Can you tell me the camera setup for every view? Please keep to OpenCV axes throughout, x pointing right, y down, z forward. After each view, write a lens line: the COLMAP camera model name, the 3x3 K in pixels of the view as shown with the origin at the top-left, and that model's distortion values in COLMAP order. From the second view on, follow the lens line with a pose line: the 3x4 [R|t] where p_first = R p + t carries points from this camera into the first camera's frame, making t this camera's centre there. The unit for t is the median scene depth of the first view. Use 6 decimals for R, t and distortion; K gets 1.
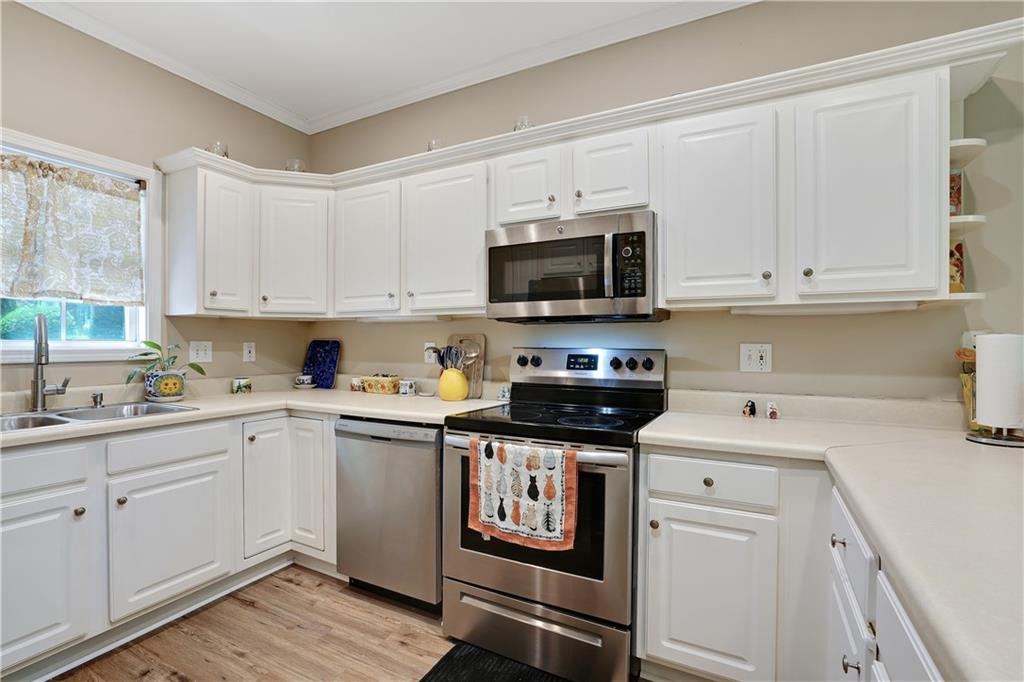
lens RADIAL K [[457.8, 0, 521.7], [0, 457.8, 344.4], [0, 0, 1]] dist [-0.026031, 0.000583]
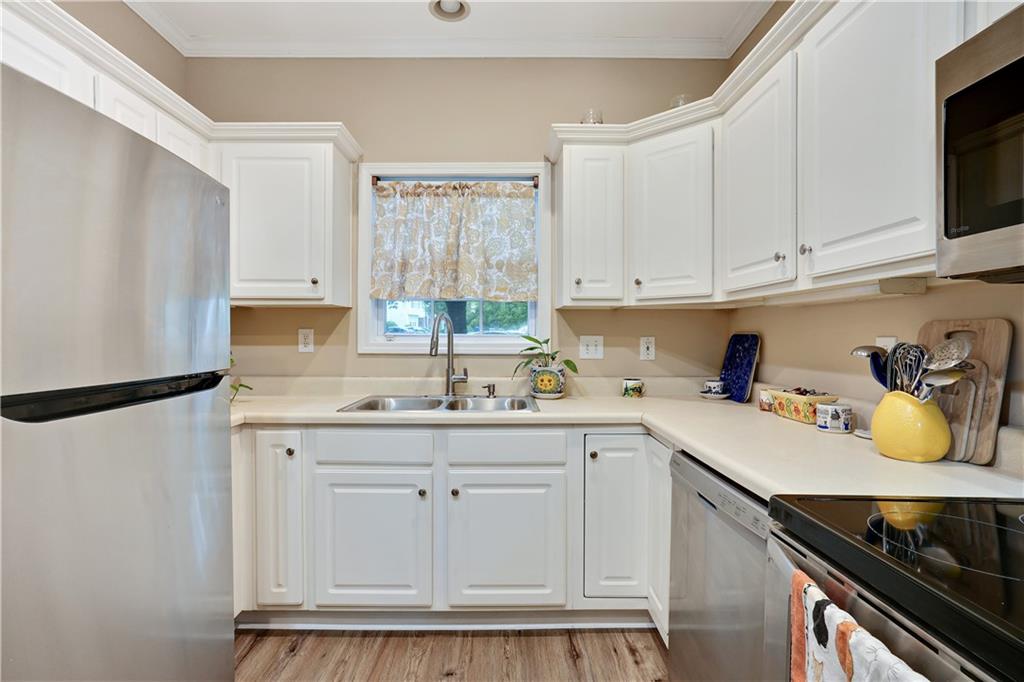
lens RADIAL K [[510.9, 0, 488.2], [0, 510.9, 337.1], [0, 0, 1]] dist [-0.031595, 0.009035]
pose [[0.450867, 0.001301, -0.892590, 0.130336], [-0.003790, 0.999993, -0.000457, -0.003110], [0.892583, 0.003589, 0.450868, 0.391946]]
